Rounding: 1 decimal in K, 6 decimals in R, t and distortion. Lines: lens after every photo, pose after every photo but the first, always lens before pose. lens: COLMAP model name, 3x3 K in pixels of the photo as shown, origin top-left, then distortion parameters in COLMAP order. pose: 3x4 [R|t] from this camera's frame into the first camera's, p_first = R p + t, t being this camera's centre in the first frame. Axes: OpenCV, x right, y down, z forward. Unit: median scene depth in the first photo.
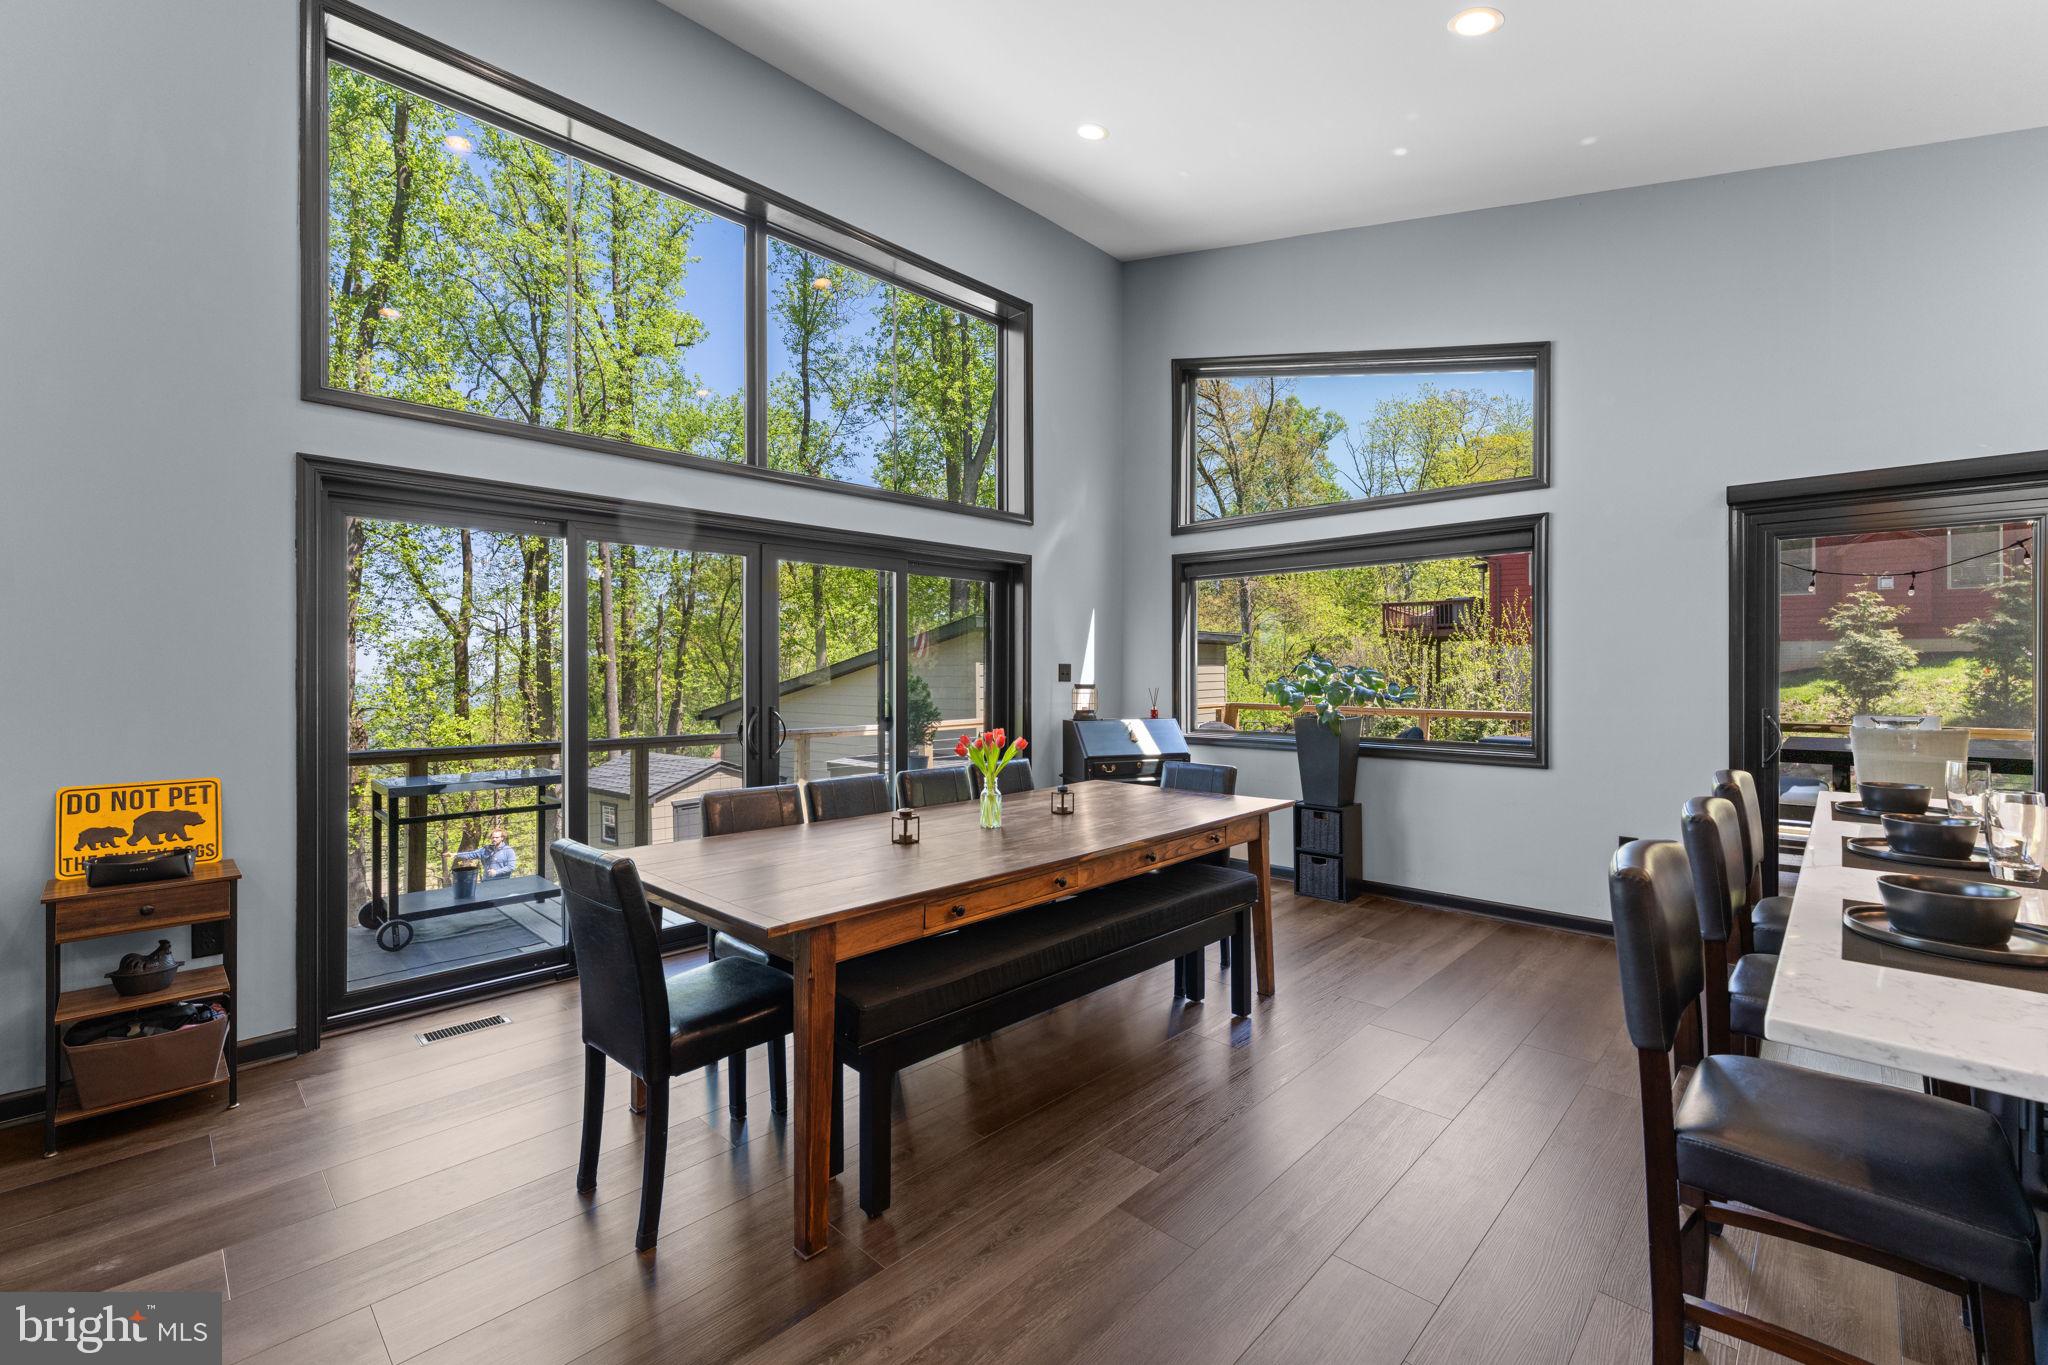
lens RADIAL K [[858.1, 0, 1024.6], [0, 858.1, 677.0], [0, 0, 1]] dist [-0.002913, -0.000158]
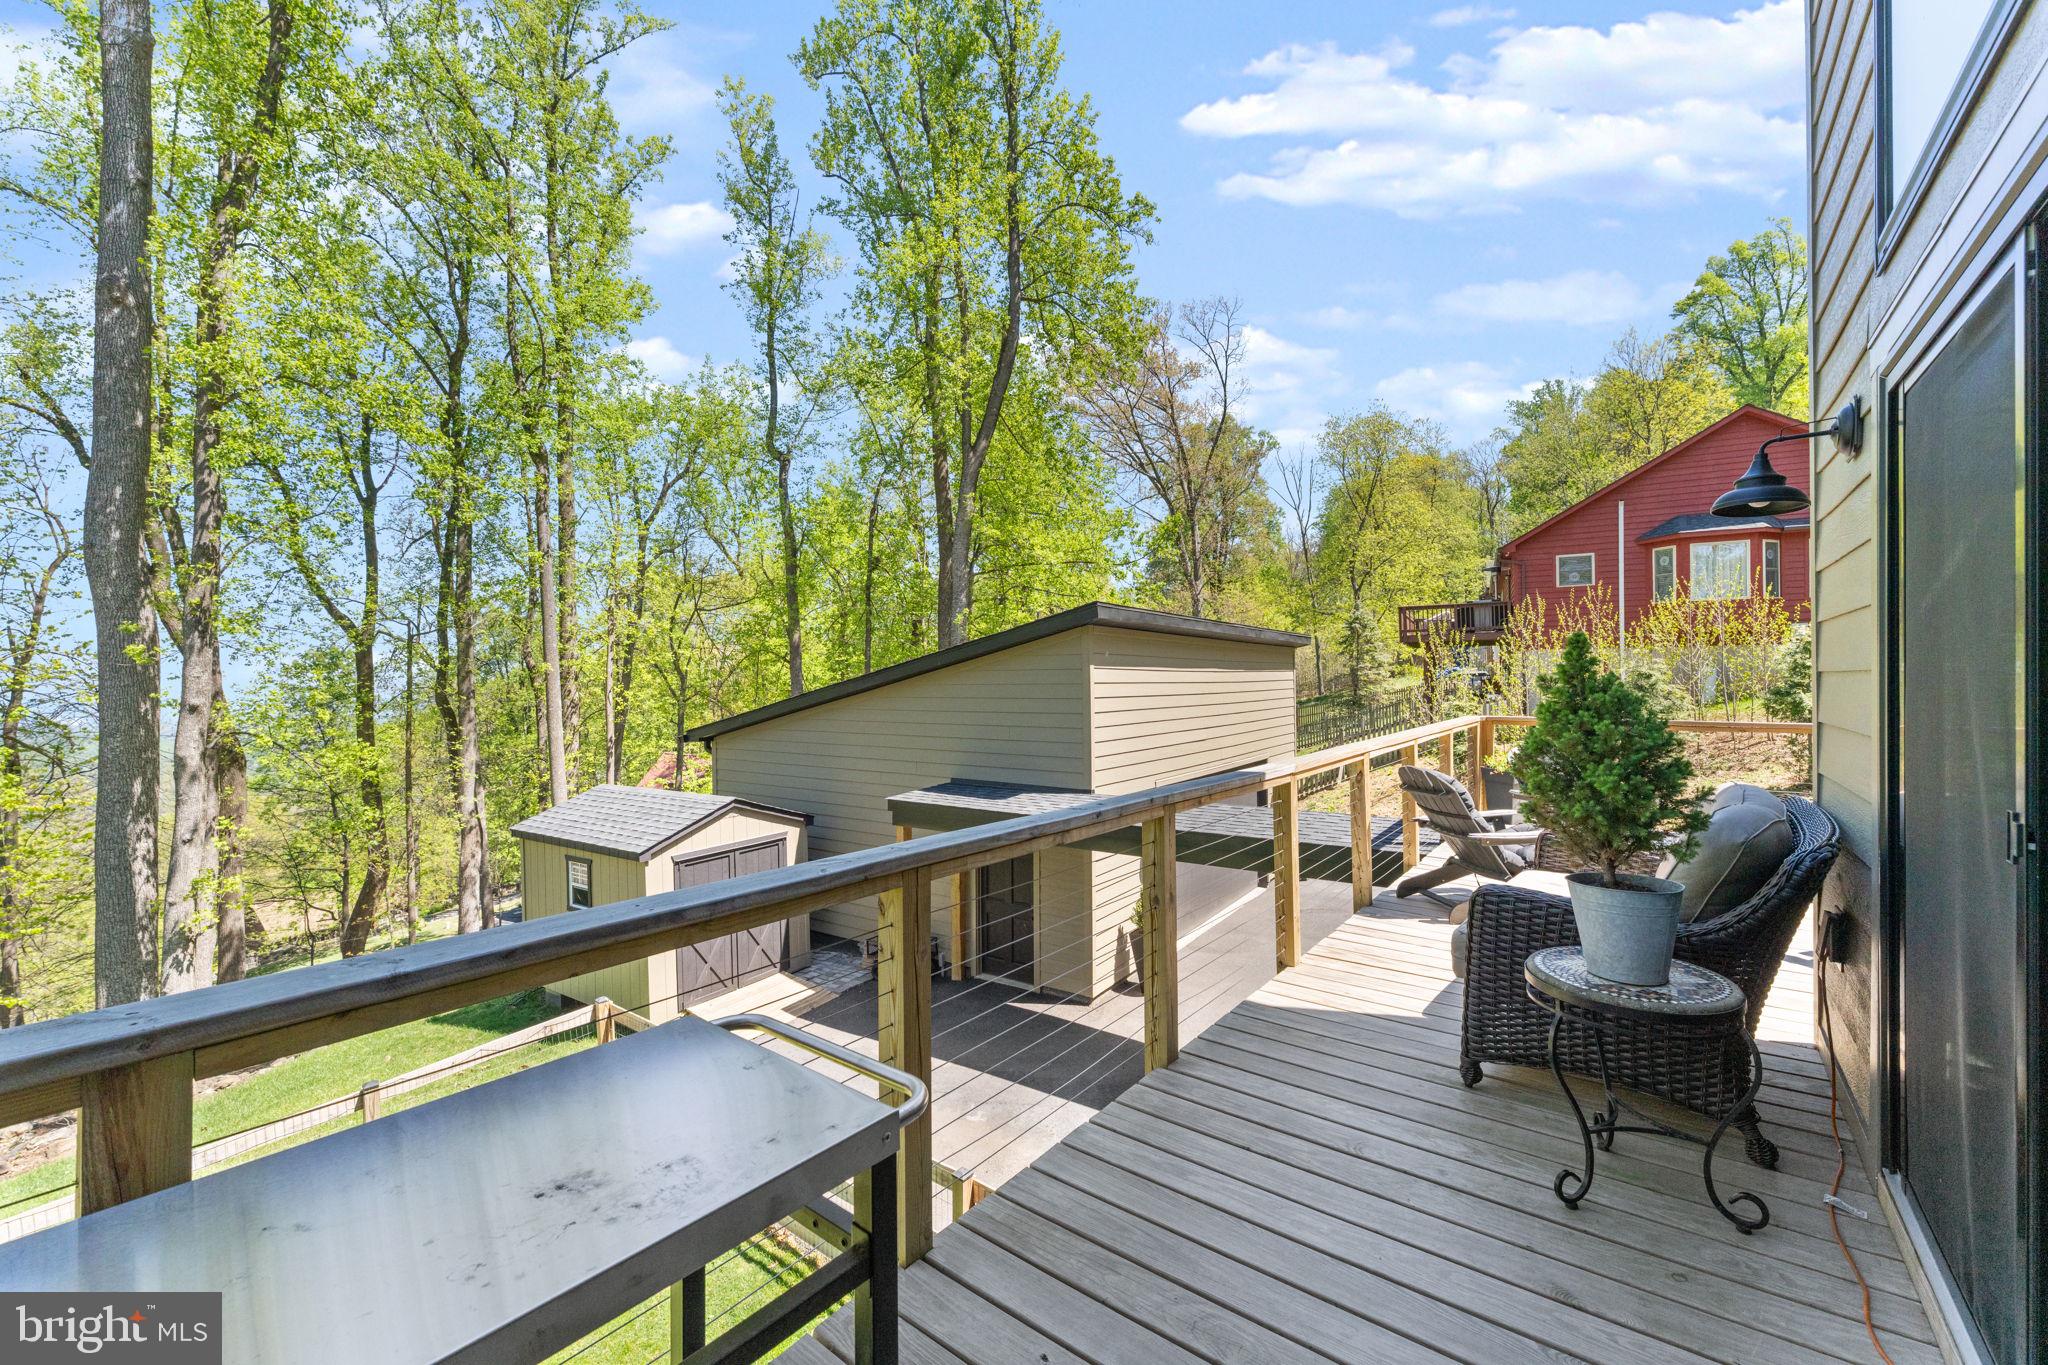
lens RADIAL K [[816.5, 0, 1024.0], [0, 816.5, 682.5], [0, 0, 1]] dist [0.002669, 0.000164]
pose [[0.995375, -0.006021, 0.095875, -0.073754], [0.006666, 0.999957, -0.006413, 0.001611], [-0.095832, 0.007023, 0.995373, 0.114251]]
